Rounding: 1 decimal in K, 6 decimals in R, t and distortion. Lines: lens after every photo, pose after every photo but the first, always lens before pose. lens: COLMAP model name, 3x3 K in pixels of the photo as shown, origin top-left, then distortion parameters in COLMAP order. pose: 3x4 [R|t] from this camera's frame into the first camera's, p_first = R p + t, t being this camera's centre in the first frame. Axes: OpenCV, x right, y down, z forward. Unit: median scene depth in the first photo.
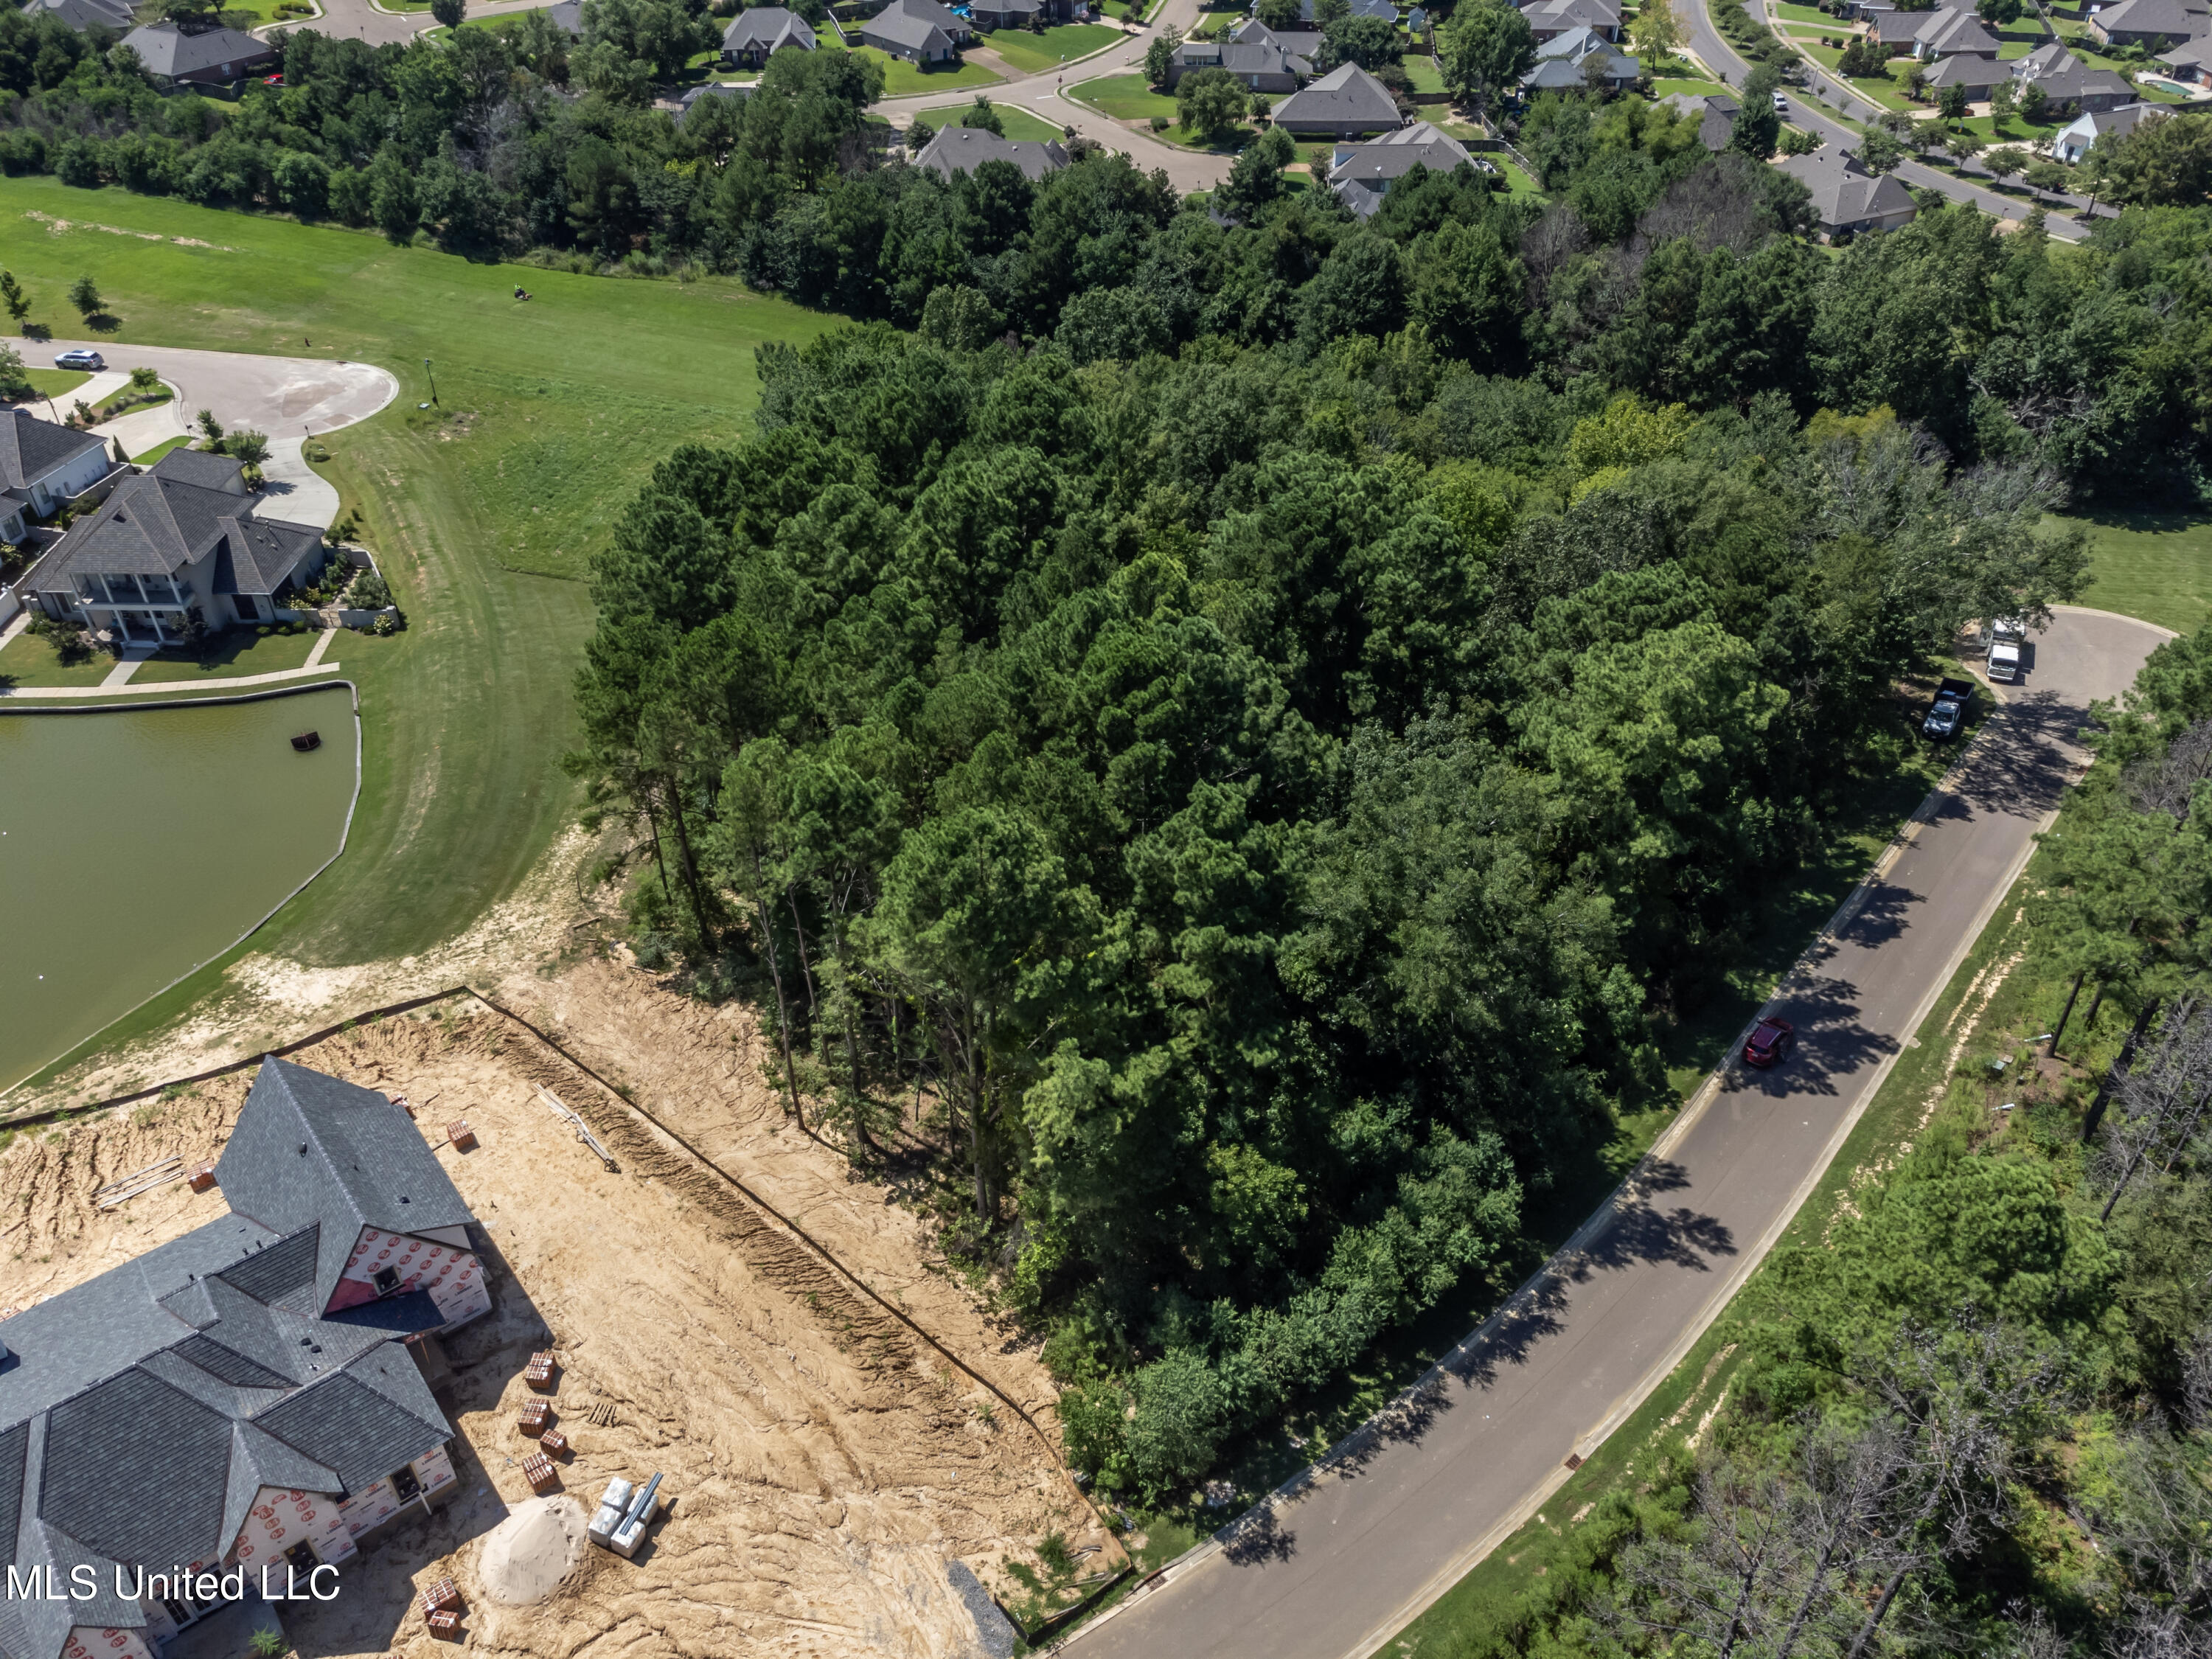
lens RADIAL K [[1667.1, 0, 1109.8], [0, 1667.1, 820.6], [0, 0, 1]] dist [-0.007553, 0.037784]
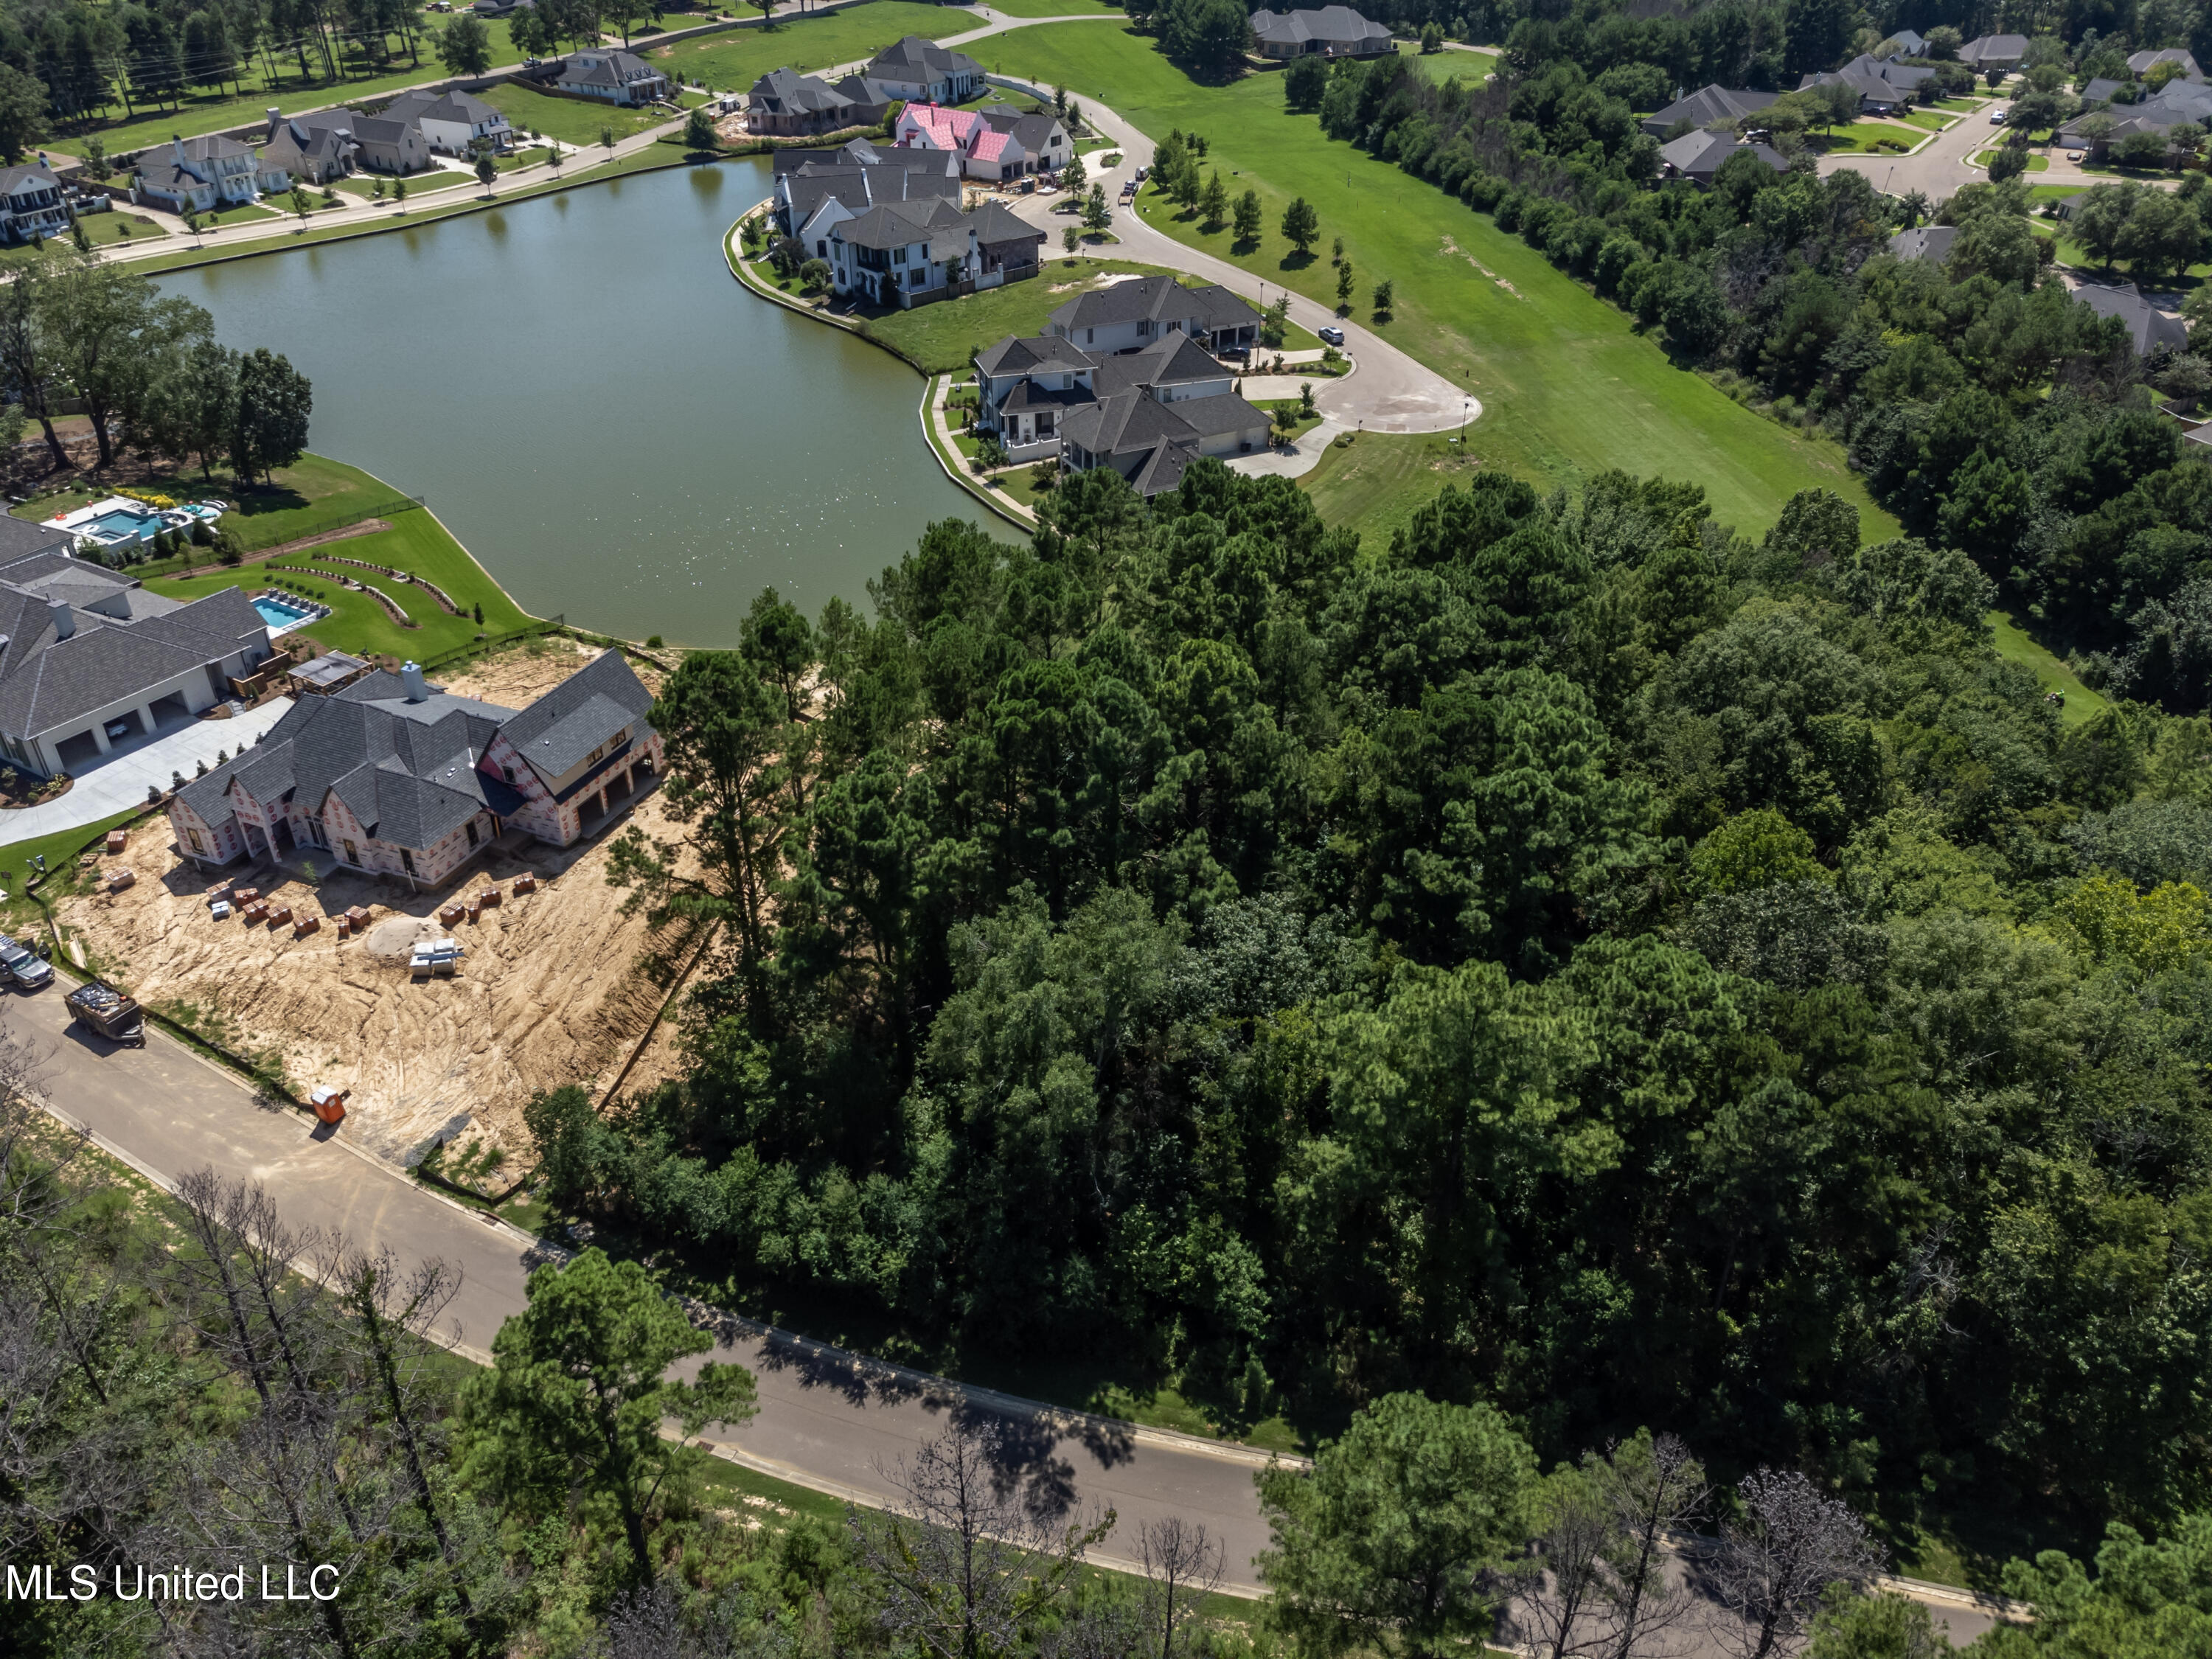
lens RADIAL K [[1667.1, 0, 1109.6], [0, 1667.1, 817.2], [0, 0, 1]] dist [-0.007553, 0.037784]
pose [[0.480964, 0.475447, -0.736630, 0.744533], [-0.528589, 0.827568, 0.189013, -0.211322], [0.699477, 0.298466, 0.649346, 0.280966]]
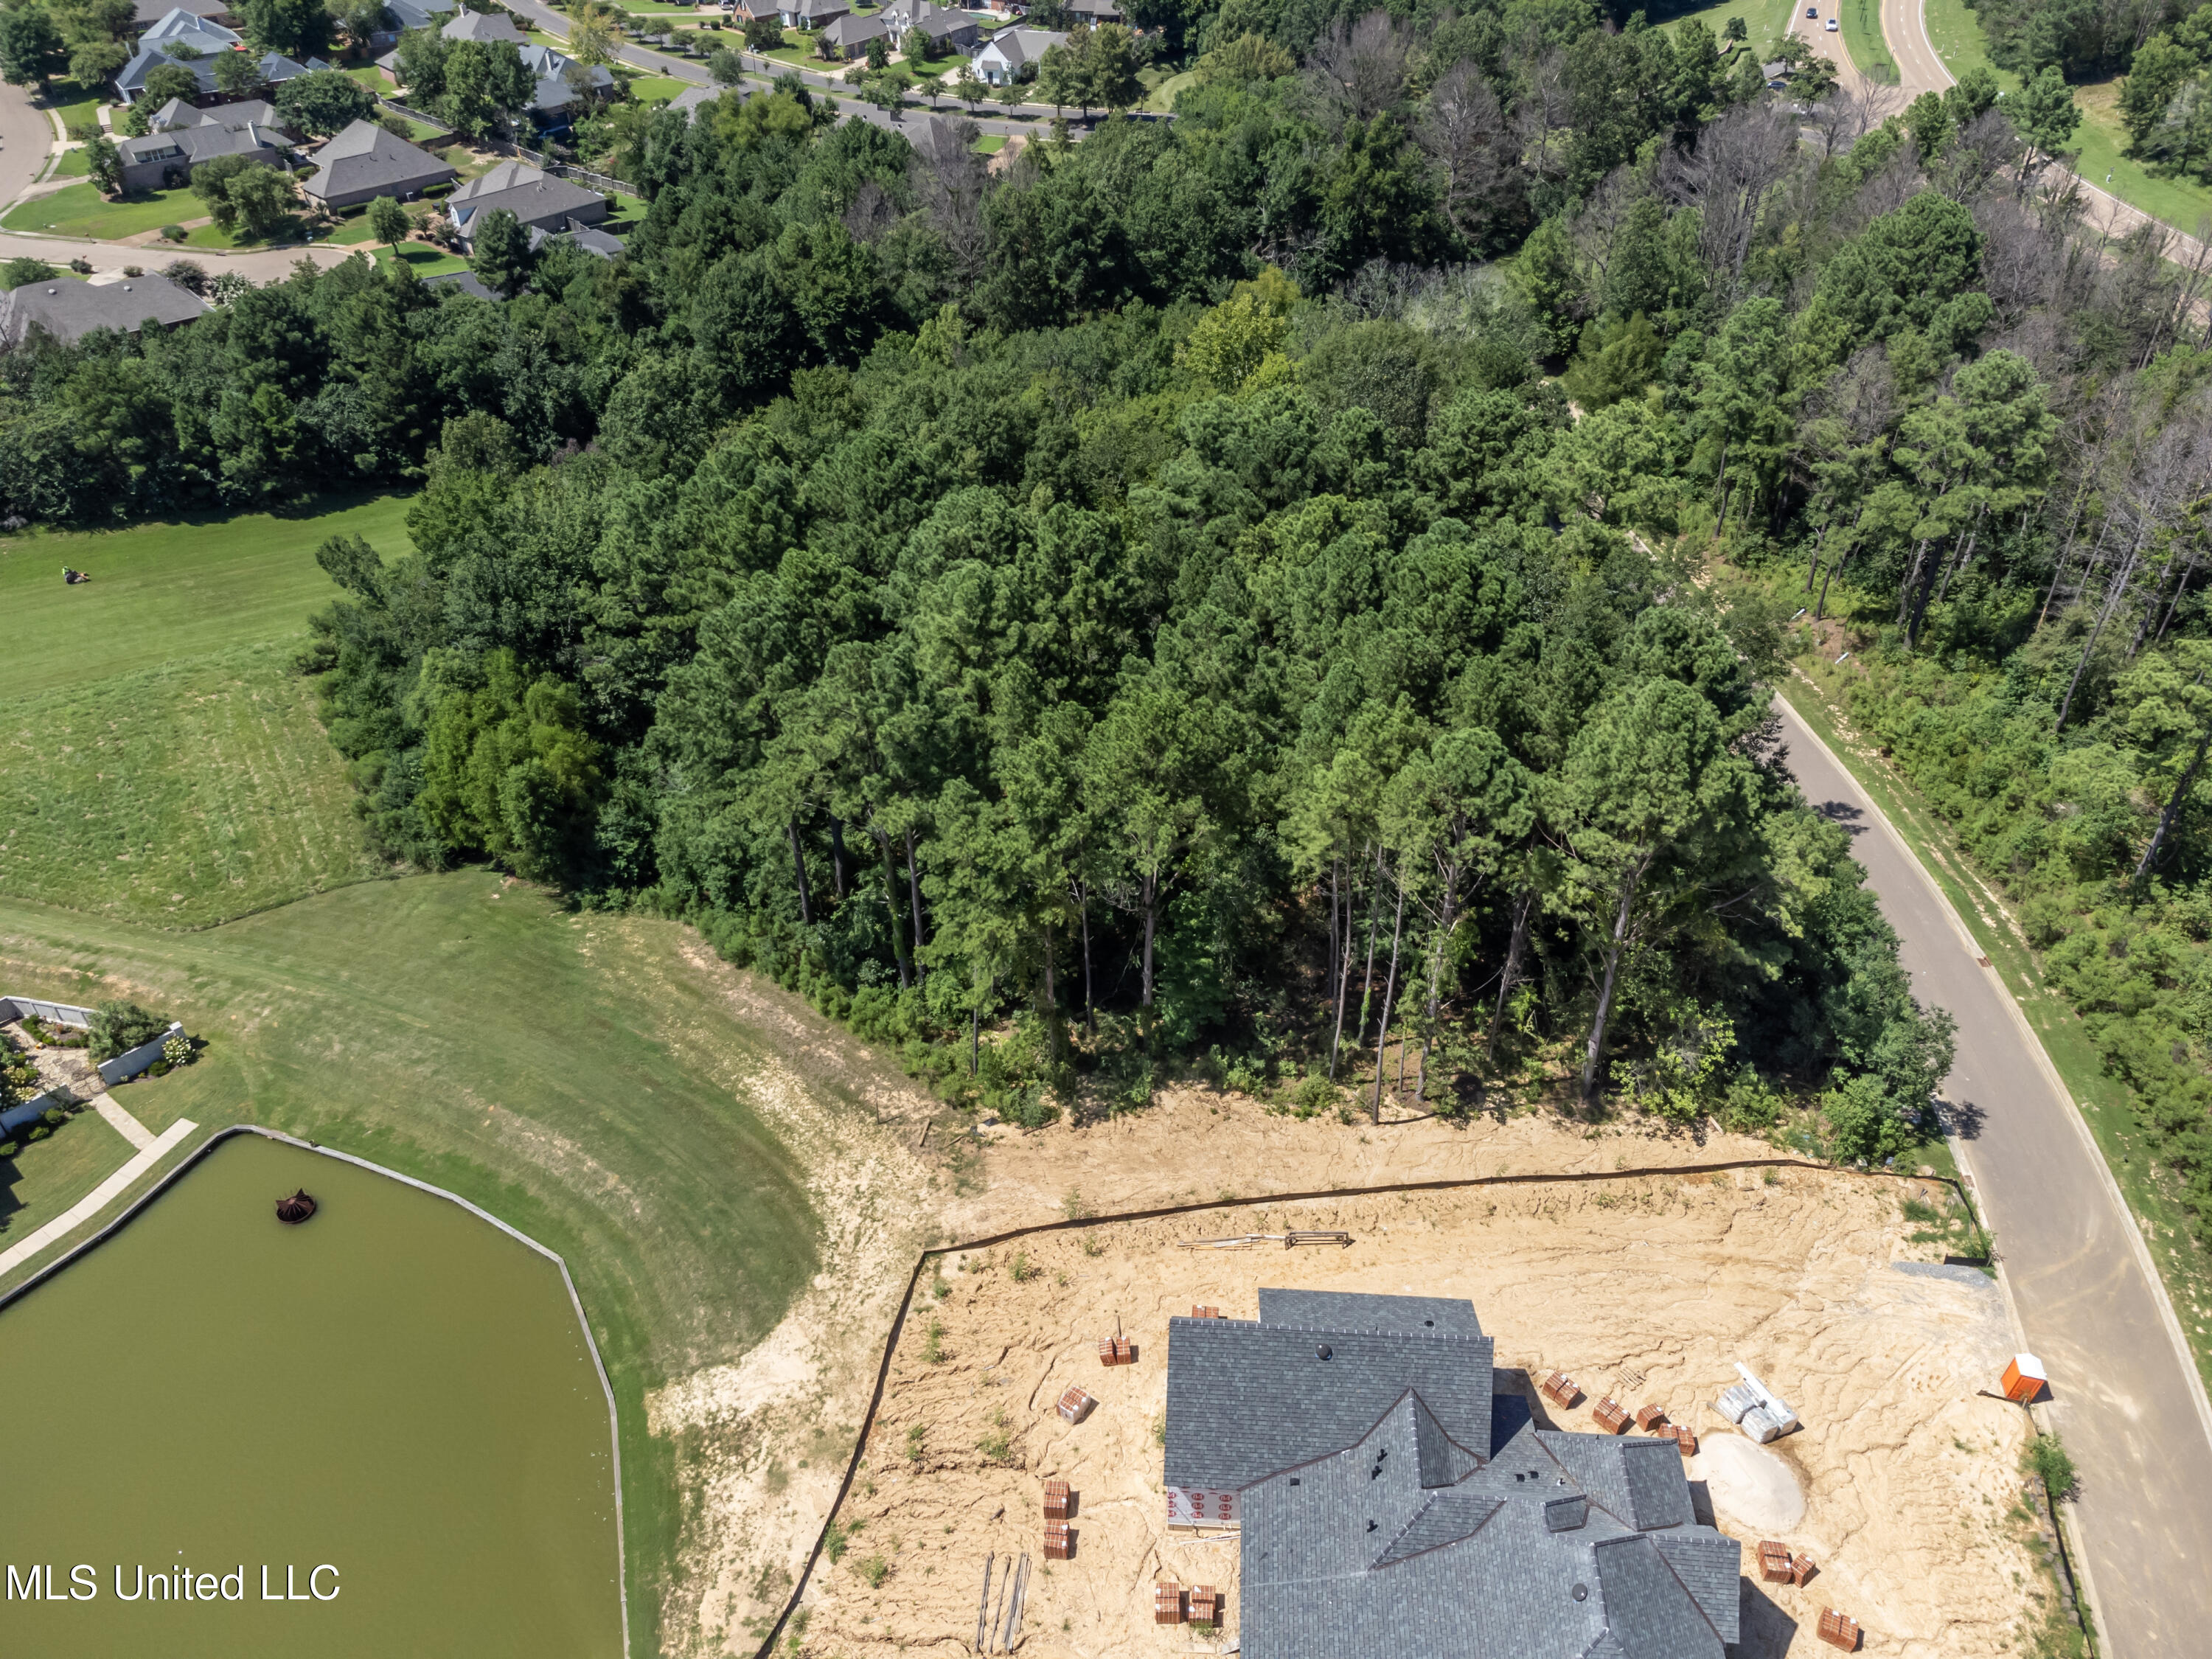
lens RADIAL K [[1667.1, 0, 1109.4], [0, 1667.1, 812.3], [0, 0, 1]] dist [-0.007553, 0.037784]
pose [[0.683170, -0.438944, 0.583615, -0.717082], [0.443795, 0.884230, 0.145541, -0.180496], [-0.579935, 0.159577, 0.798881, 0.228560]]
